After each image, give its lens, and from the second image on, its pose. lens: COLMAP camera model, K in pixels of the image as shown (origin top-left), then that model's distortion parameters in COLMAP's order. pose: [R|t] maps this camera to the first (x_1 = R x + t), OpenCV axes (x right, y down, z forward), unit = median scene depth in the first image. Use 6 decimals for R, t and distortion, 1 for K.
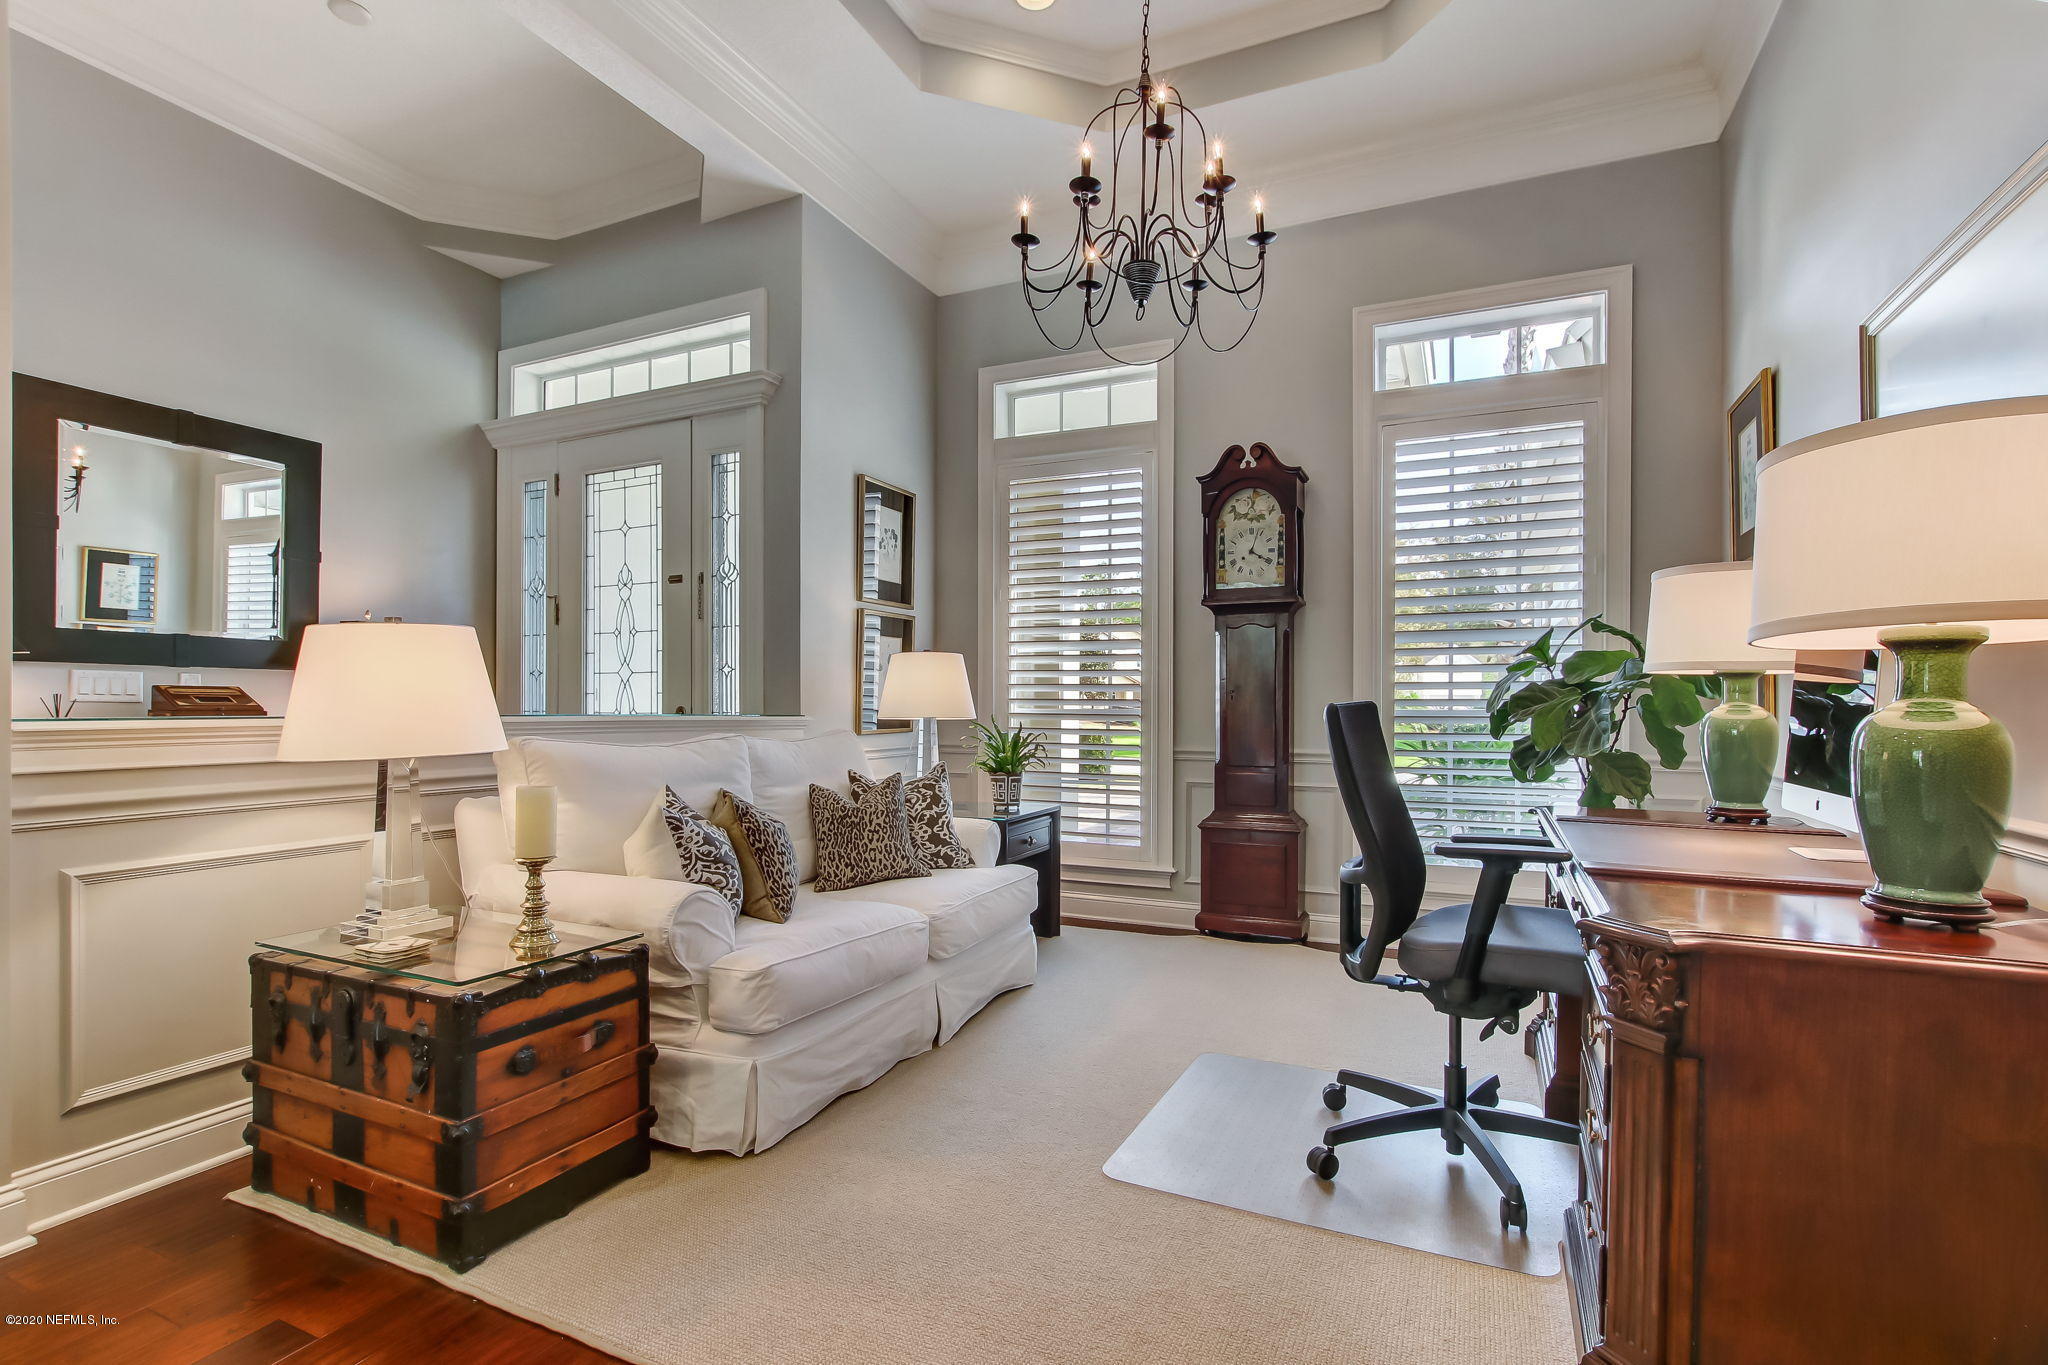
lens RADIAL K [[980.0, 0, 1029.9], [0, 980.0, 717.9], [0, 0, 1]] dist [0.000384, -0.000062]
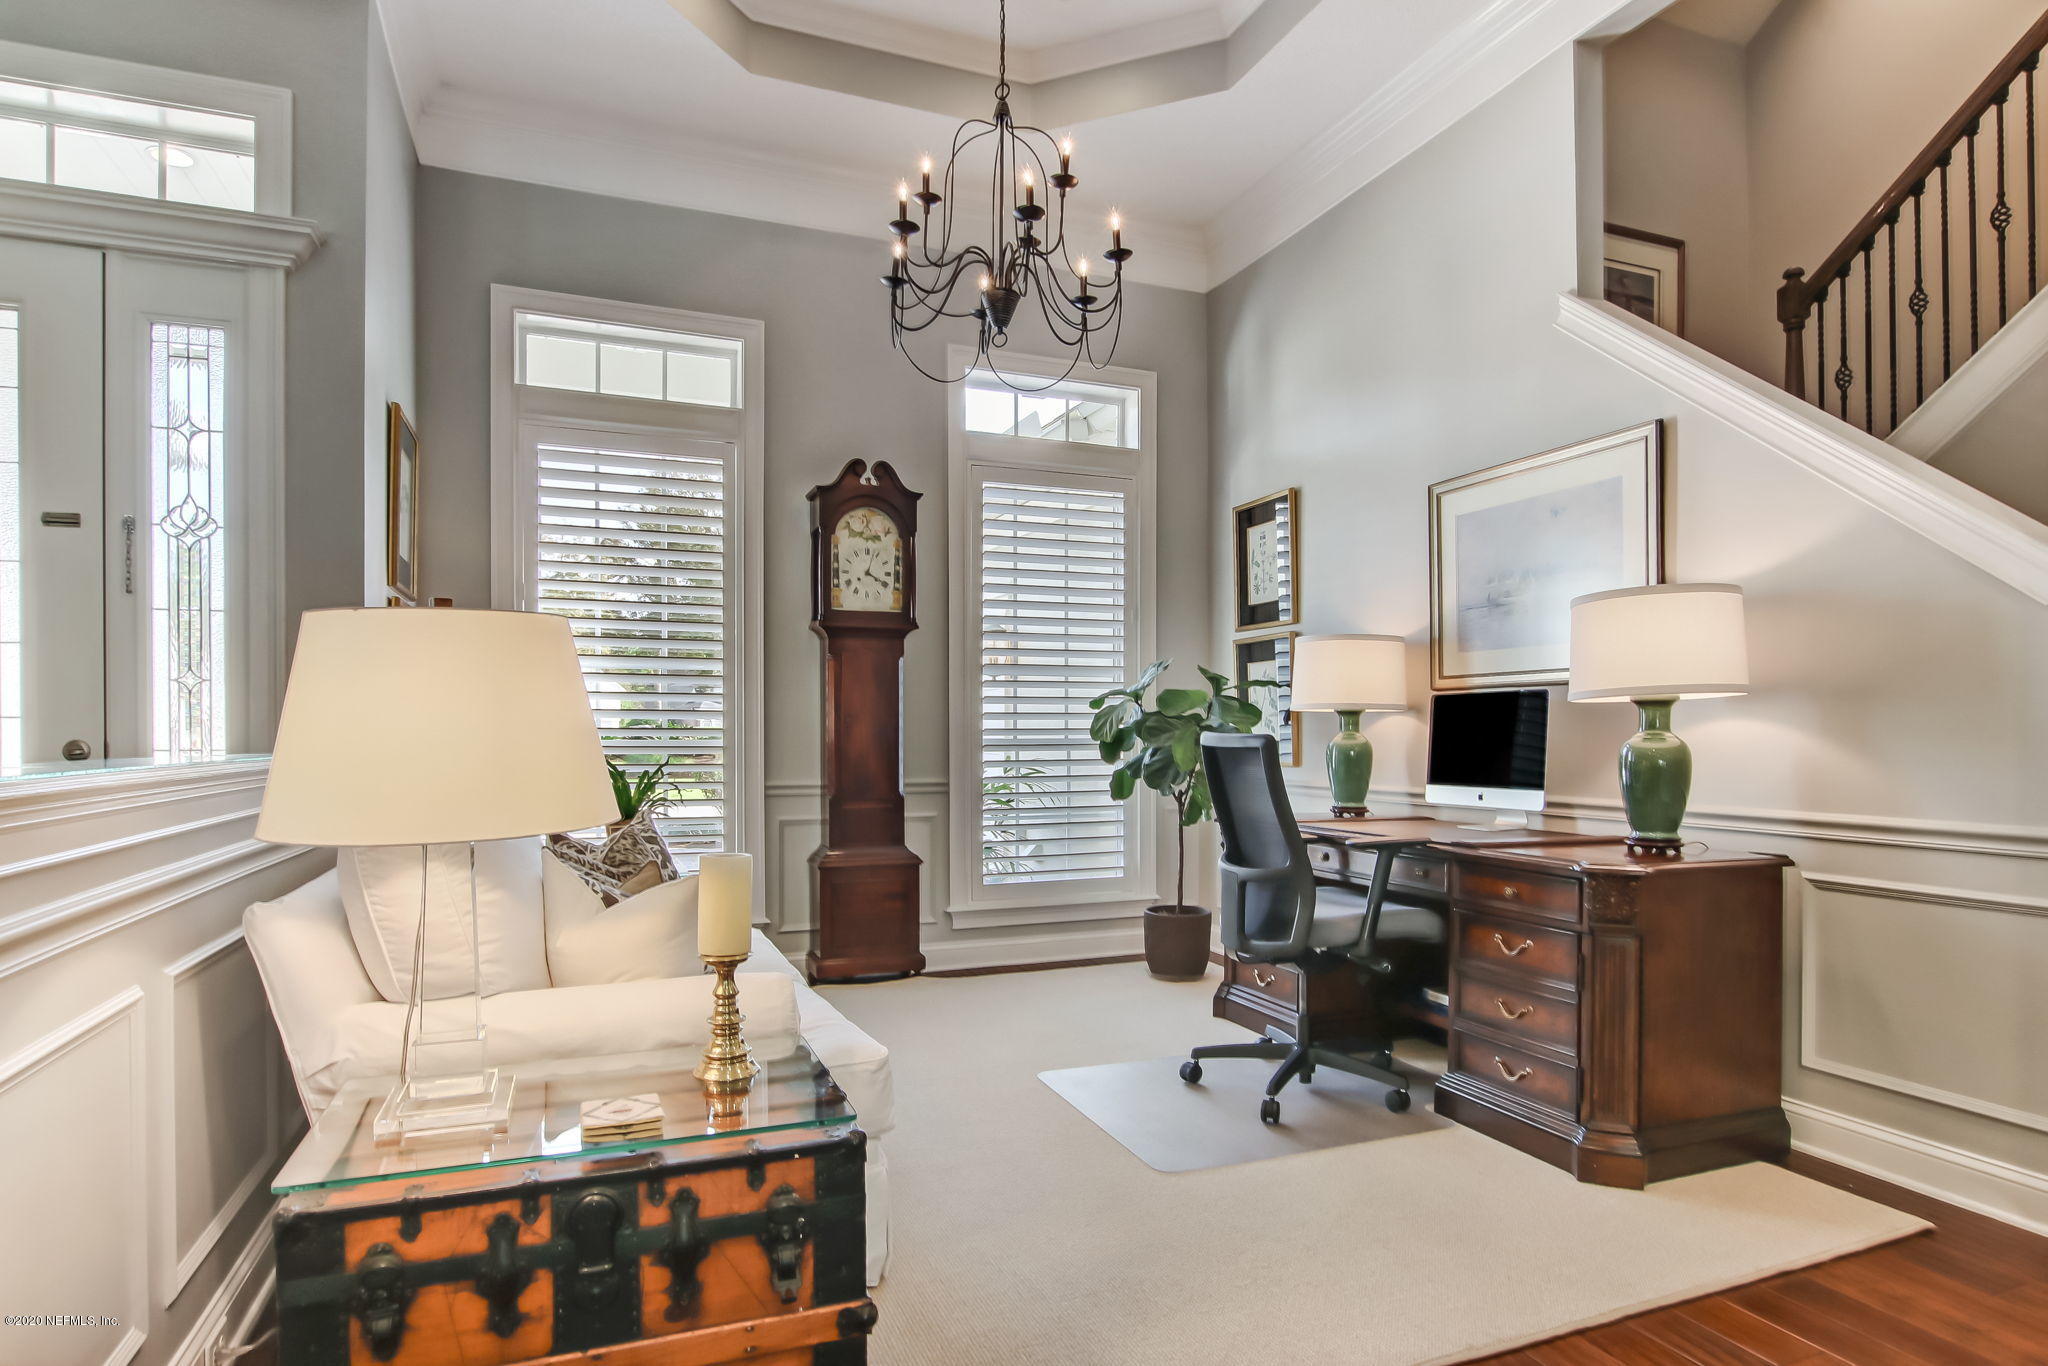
lens RADIAL K [[1145.5, 0, 1033.3], [0, 1145.5, 745.8], [0, 0, 1]] dist [-0.002662, 0.000297]
pose [[0.671671, -0.012592, 0.740742, -0.499215], [0.012506, 0.999906, 0.005659, -0.006392], [-0.740744, 0.005463, 0.671766, 0.137329]]
